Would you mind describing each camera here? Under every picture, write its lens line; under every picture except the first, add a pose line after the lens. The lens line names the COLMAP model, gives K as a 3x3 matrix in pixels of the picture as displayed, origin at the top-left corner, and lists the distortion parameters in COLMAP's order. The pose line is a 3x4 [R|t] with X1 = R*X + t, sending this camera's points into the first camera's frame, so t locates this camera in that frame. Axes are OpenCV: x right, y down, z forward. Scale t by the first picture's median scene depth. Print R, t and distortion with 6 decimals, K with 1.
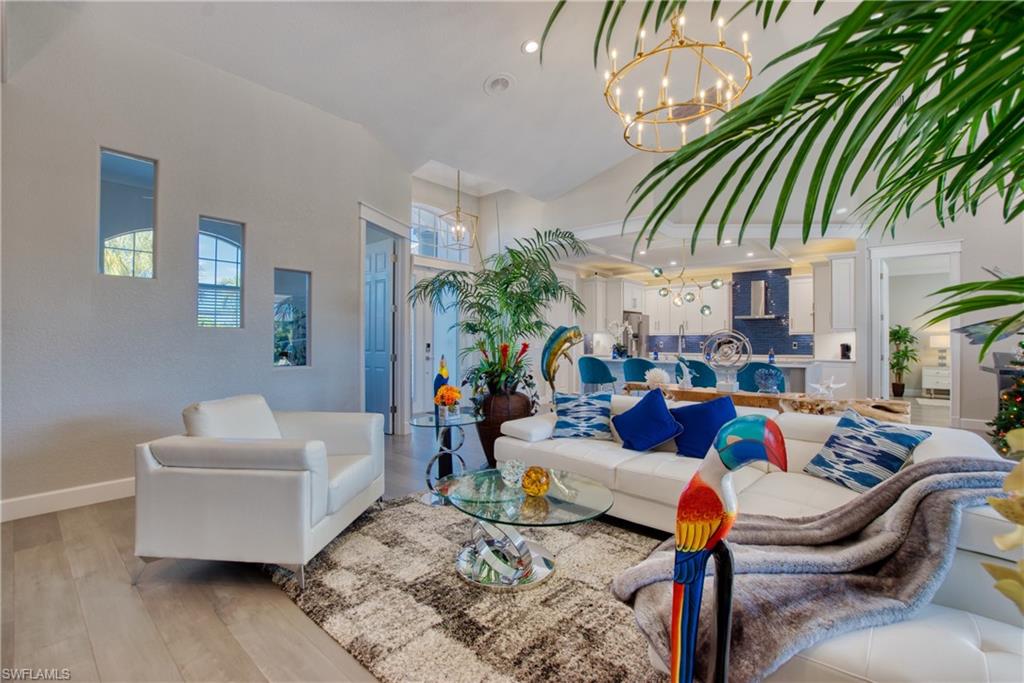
lens RADIAL K [[442.6, 0, 512.0], [0, 442.6, 341.5], [0, 0, 1]] dist [0.000414, 0.000061]
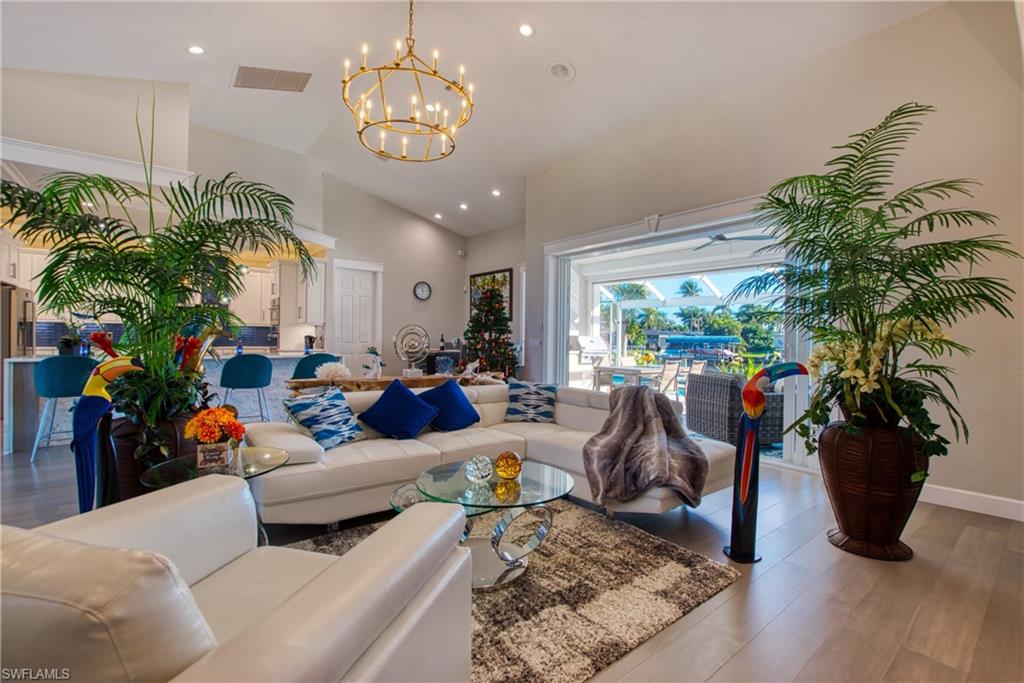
lens RADIAL K [[452.1, 0, 512.0], [0, 452.1, 341.5], [0, 0, 1]] dist [-0.000673, -0.000062]
pose [[0.191950, -0.008408, 0.981369, -1.042217], [-0.015904, 0.999805, 0.011676, -0.004674], [-0.981276, -0.017849, 0.191779, 0.786337]]
